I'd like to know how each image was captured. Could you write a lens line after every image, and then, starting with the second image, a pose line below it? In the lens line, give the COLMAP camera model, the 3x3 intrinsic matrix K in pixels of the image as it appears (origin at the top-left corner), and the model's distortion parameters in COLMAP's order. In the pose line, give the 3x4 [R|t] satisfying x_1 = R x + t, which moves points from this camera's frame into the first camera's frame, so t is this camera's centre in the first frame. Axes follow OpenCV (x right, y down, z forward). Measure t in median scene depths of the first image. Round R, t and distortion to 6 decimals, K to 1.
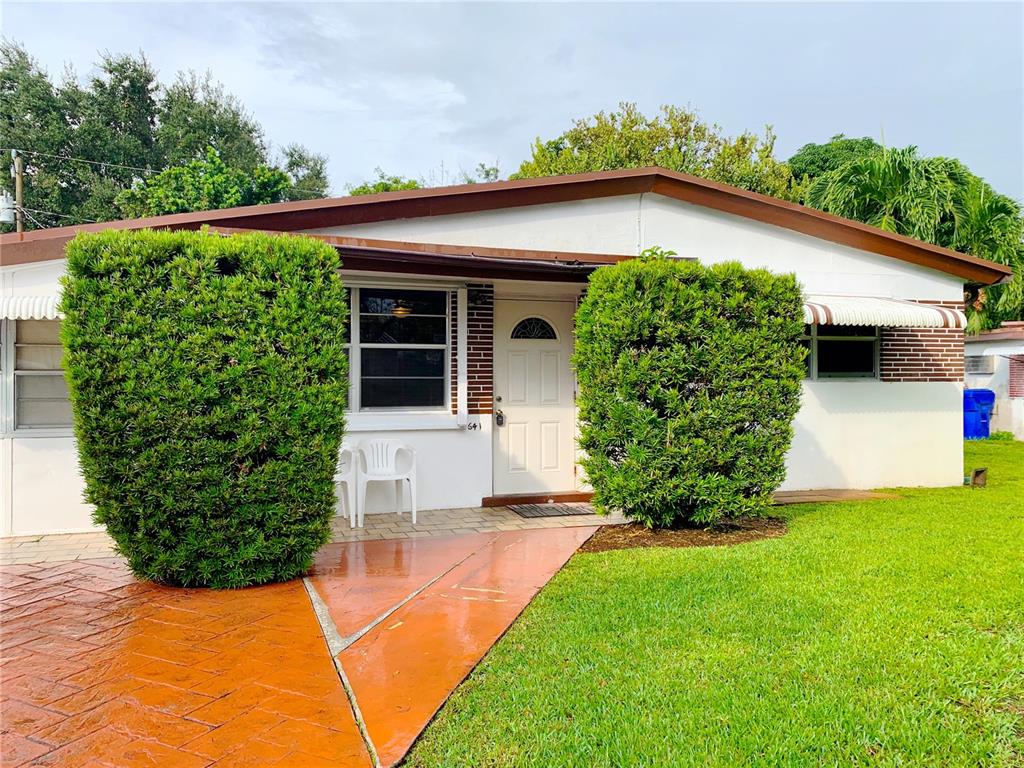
lens RADIAL K [[769.1, 0, 512.0], [0, 769.1, 384.0], [0, 0, 1]] dist [-0.003096, -0.000407]
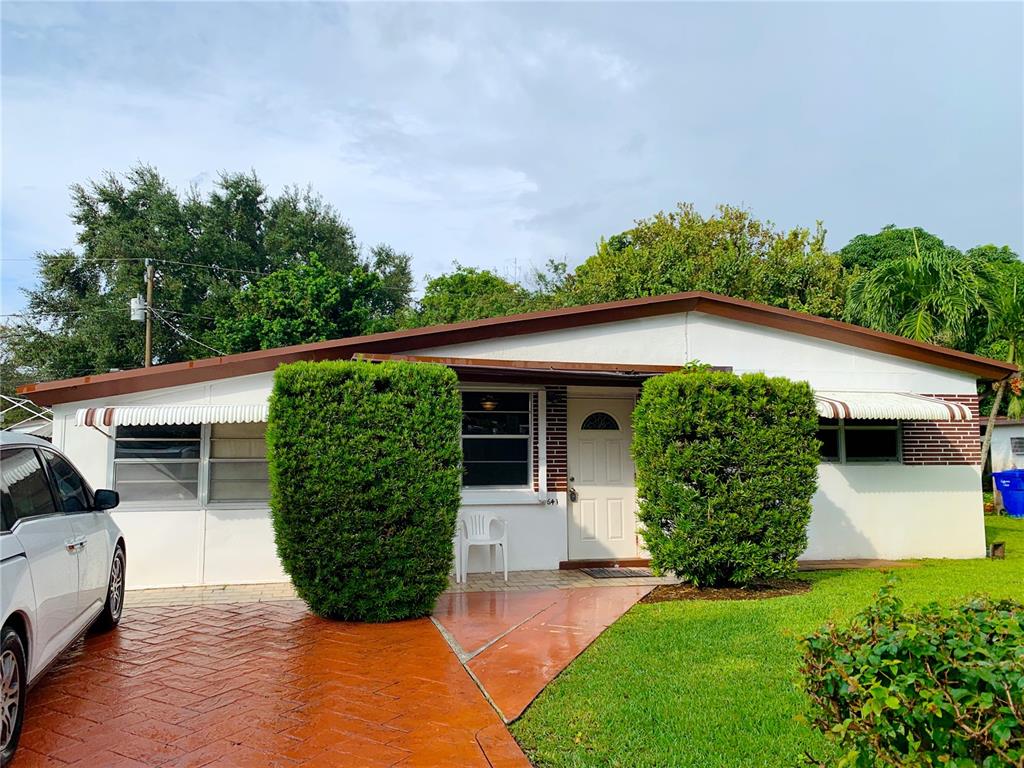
lens RADIAL K [[754.4, 0, 512.0], [0, 754.4, 384.0], [0, 0, 1]] dist [0.071865, -0.147815]
pose [[0.996045, -0.008597, -0.088439, -0.005048], [-0.000205, 0.995084, -0.099031, -0.012612], [0.088855, 0.098658, 0.991147, -0.220299]]
